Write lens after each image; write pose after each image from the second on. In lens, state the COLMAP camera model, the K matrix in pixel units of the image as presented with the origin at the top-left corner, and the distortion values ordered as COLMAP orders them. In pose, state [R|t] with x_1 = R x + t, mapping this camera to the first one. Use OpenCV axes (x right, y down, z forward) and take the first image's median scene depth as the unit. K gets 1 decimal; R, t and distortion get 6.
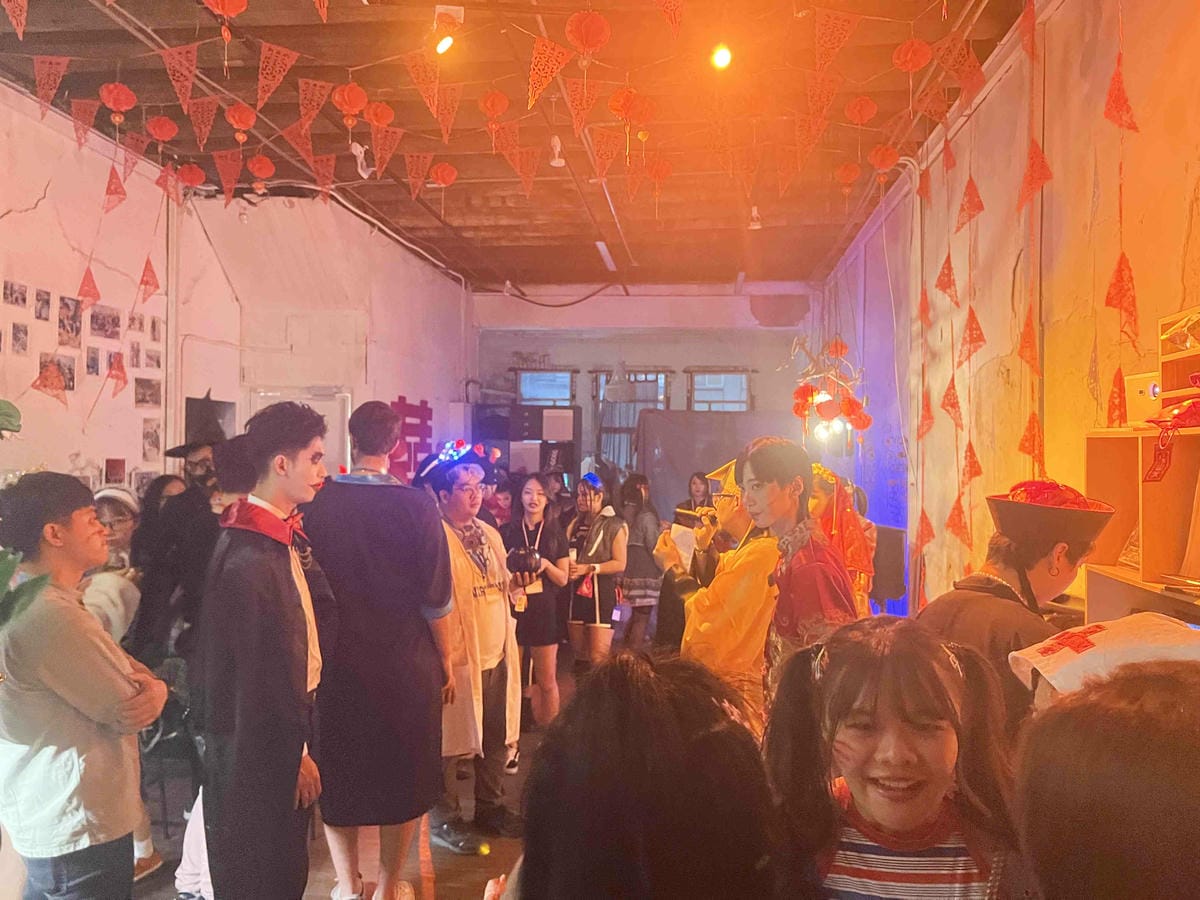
lens RADIAL K [[900.7, 0, 602.3], [0, 900.7, 452.7], [0, 0, 1]] dist [0.014360, -0.006943]
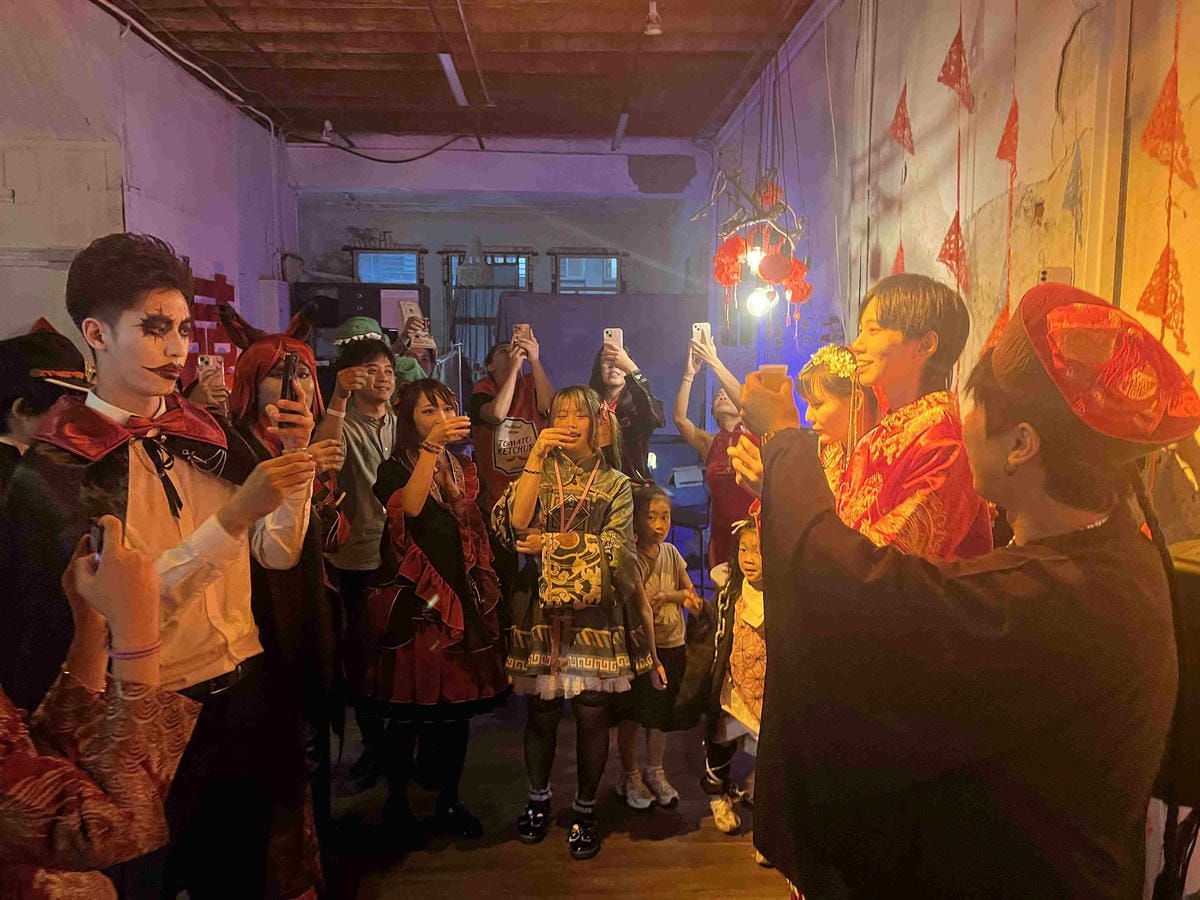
lens RADIAL K [[900.7, 0, 596.1], [0, 900.7, 450.6], [0, 0, 1]] dist [0.014360, -0.006943]
pose [[0.988614, -0.023723, 0.148590, 0.001909], [0.007299, 0.993892, 0.110114, 0.007567], [-0.150294, -0.107775, 0.982749, 0.144667]]
